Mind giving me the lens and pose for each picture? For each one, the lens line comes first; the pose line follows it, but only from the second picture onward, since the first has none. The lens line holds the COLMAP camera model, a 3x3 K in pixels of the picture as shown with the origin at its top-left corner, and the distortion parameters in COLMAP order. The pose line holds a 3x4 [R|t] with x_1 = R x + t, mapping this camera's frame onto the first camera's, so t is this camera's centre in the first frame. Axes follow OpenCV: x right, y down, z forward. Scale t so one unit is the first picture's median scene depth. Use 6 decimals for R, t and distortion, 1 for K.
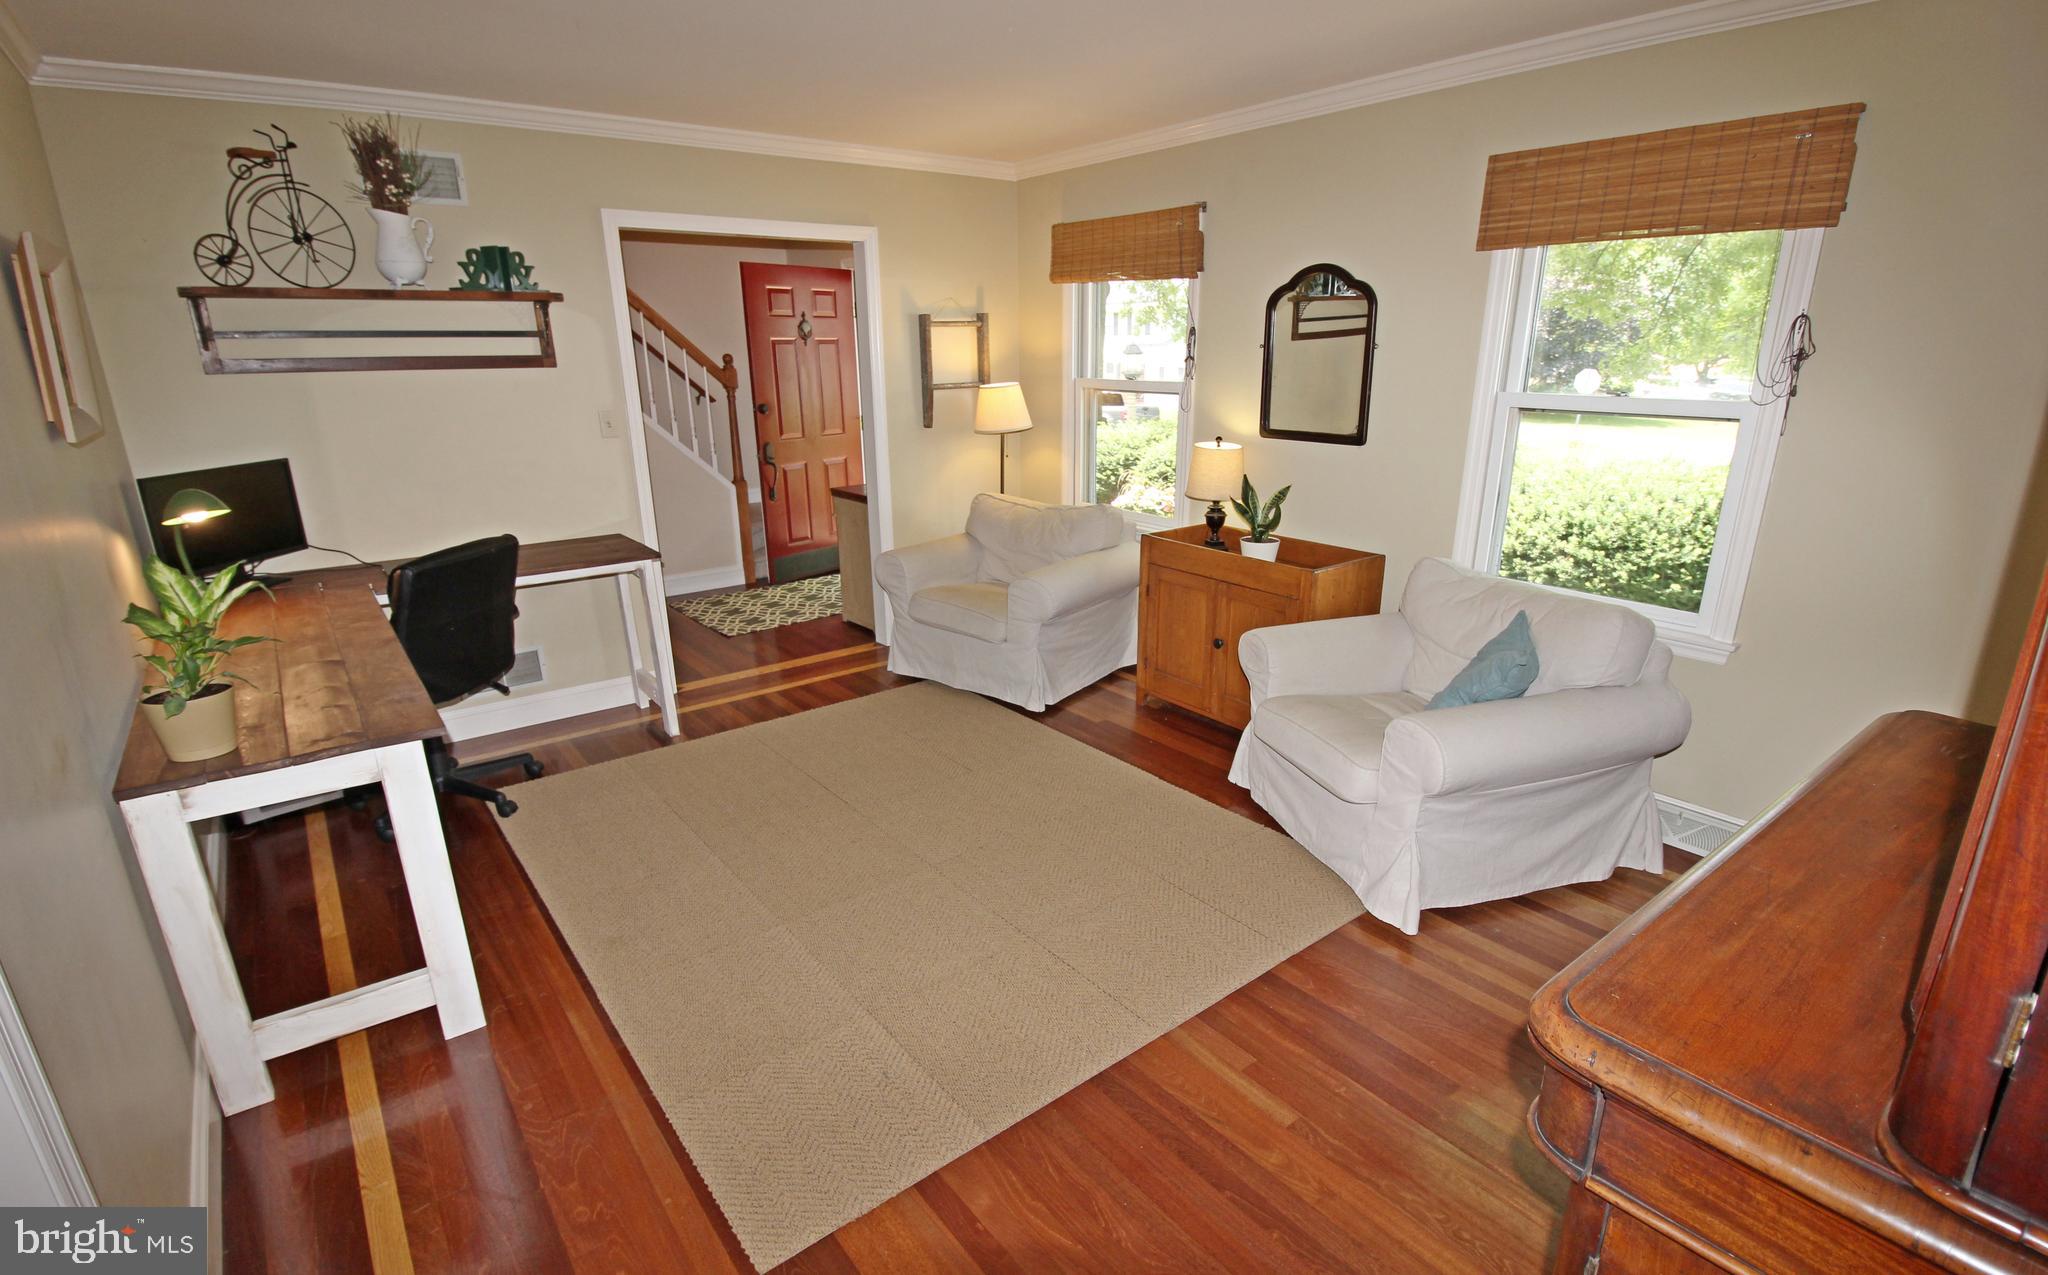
lens RADIAL K [[989.4, 0, 1038.3], [0, 989.4, 677.9], [0, 0, 1]] dist [-0.022368, -0.000843]
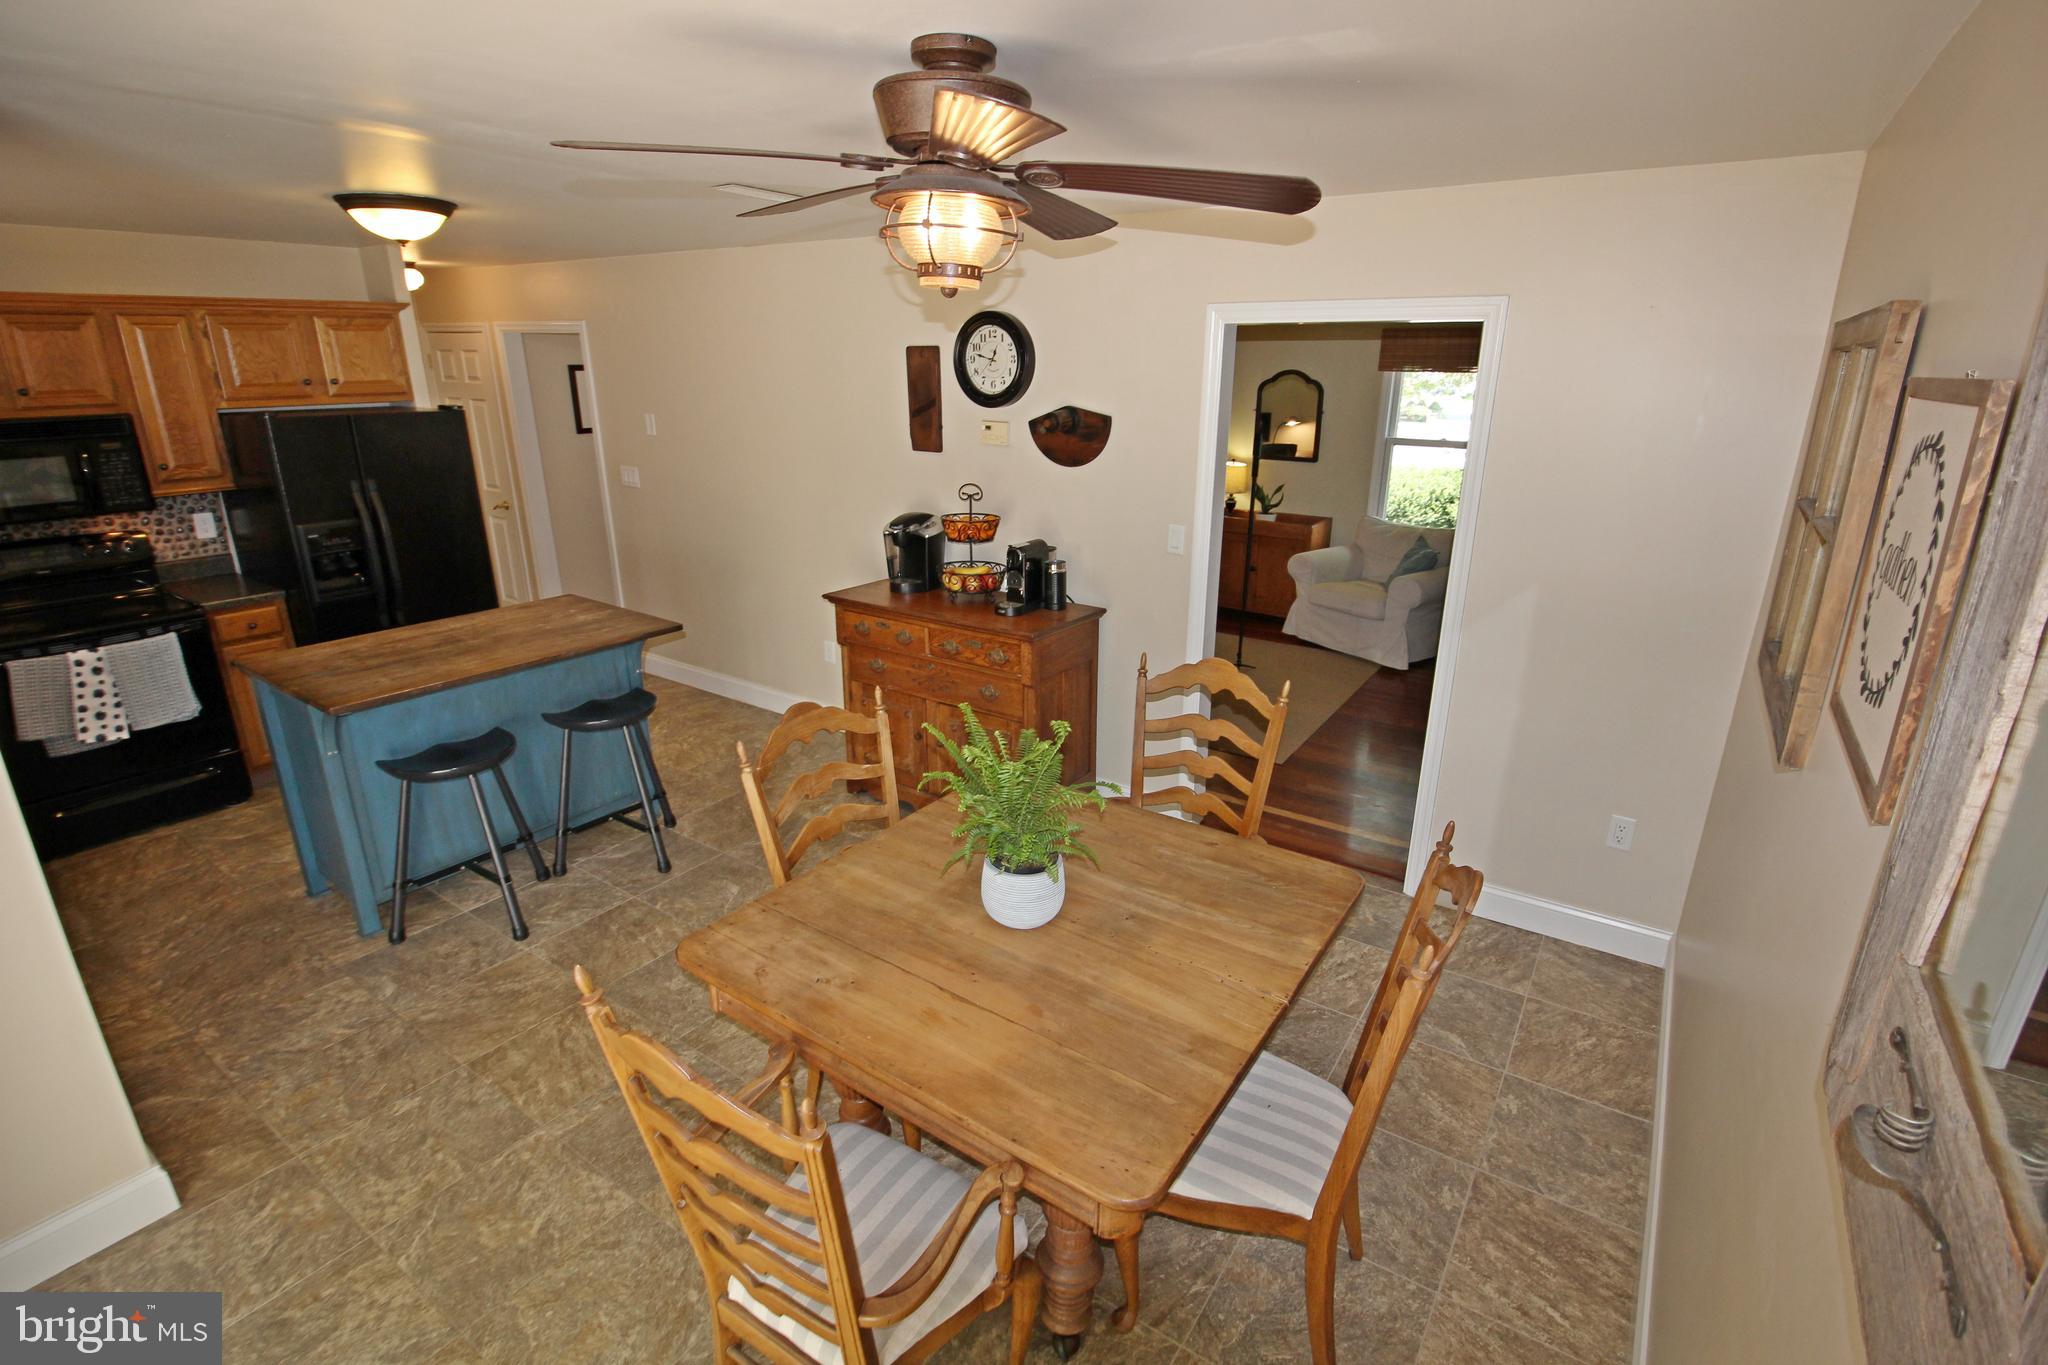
lens RADIAL K [[969.0, 0, 1051.4], [0, 969.0, 674.3], [0, 0, 1]] dist [-0.000352, -0.013209]
pose [[0.949682, -0.080651, 0.302655, -0.830210], [0.082199, 0.996587, 0.007642, 0.131614], [-0.302239, 0.017620, 0.953069, -0.704141]]
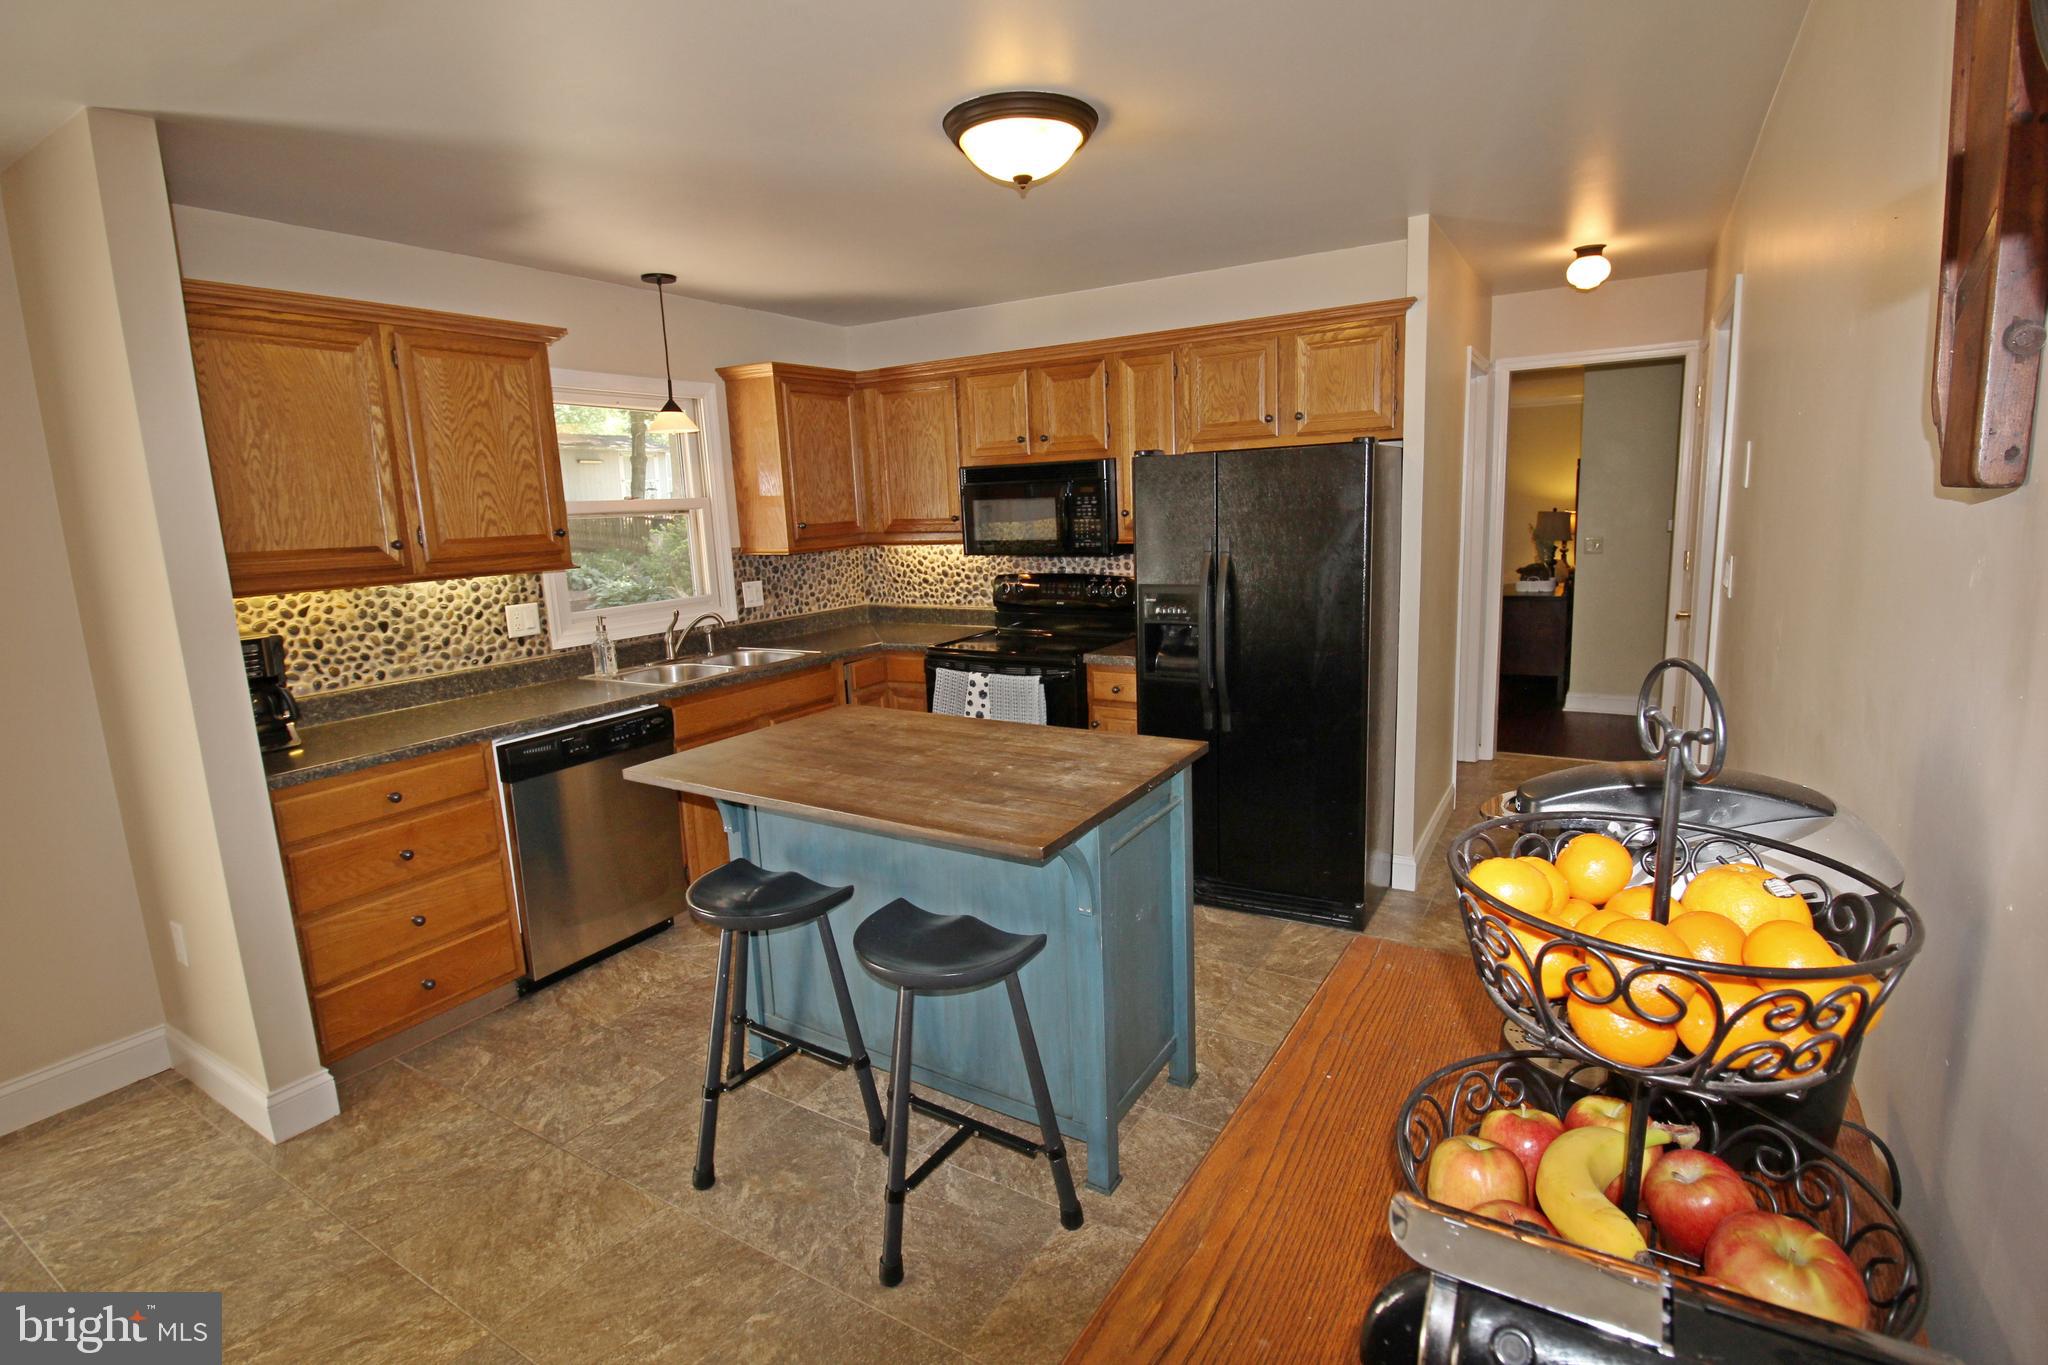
lens RADIAL K [[969.0, 0, 1039.5], [0, 969.0, 664.8], [0, 0, 1]] dist [-0.000352, -0.013209]
pose [[0.352586, 0.153626, -0.923083, -0.464181], [-0.259113, 0.963891, 0.061445, -0.061550], [0.899191, 0.217518, 0.379661, 0.197818]]
